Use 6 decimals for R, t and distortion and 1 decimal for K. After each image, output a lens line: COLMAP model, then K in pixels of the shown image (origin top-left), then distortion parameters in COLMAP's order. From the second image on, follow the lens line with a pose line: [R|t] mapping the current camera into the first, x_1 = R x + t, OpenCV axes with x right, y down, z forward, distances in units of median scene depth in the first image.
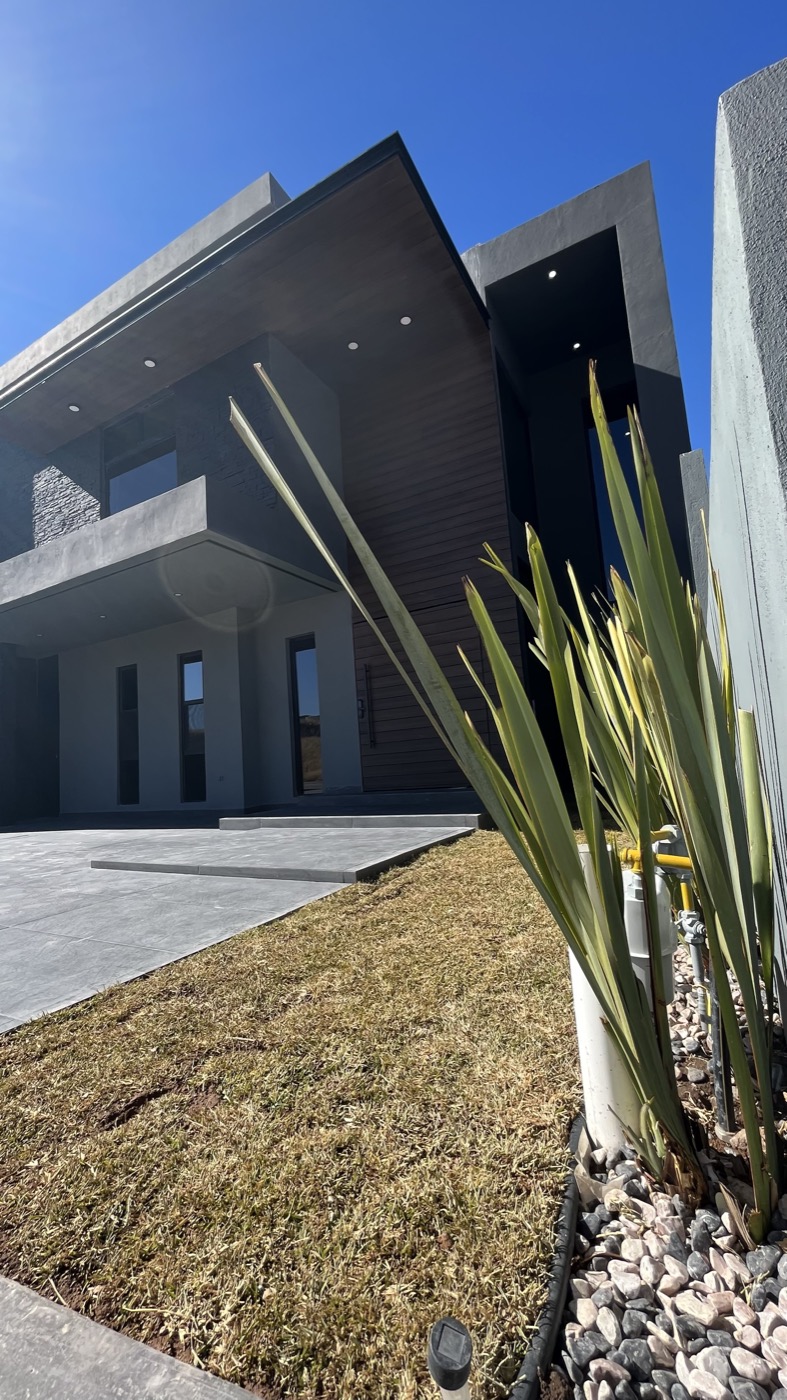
lens RADIAL K [[557.3, 0, 393.5], [0, 557.3, 700.0], [0, 0, 1]] dist [0.001232, 0.000211]
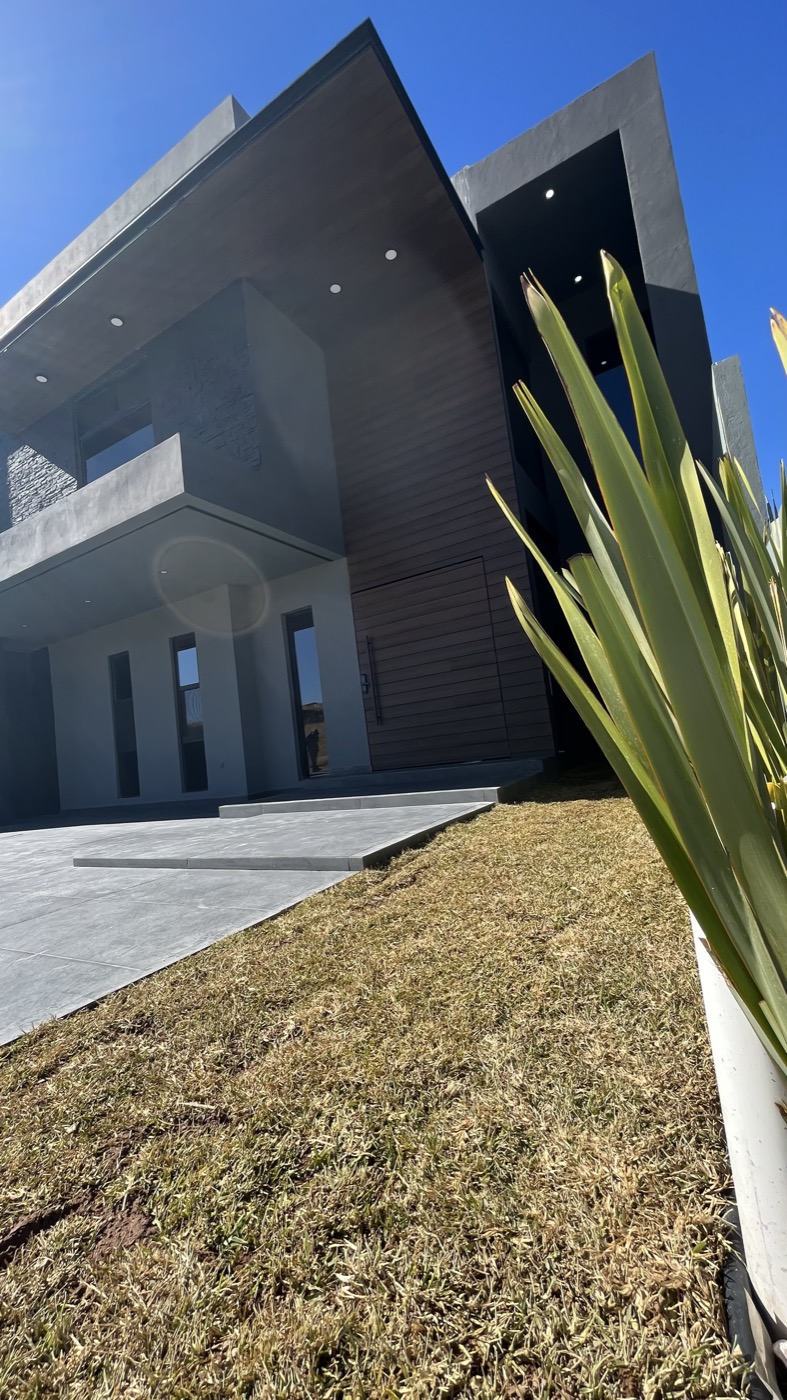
lens RADIAL K [[557.3, 0, 393.5], [0, 557.3, 700.0], [0, 0, 1]] dist [0.001232, 0.000211]
pose [[0.998567, -0.051517, -0.014504, 0.004641], [0.051936, 0.998195, 0.030156, 0.040497], [0.012925, -0.030866, 0.999440, 0.142913]]
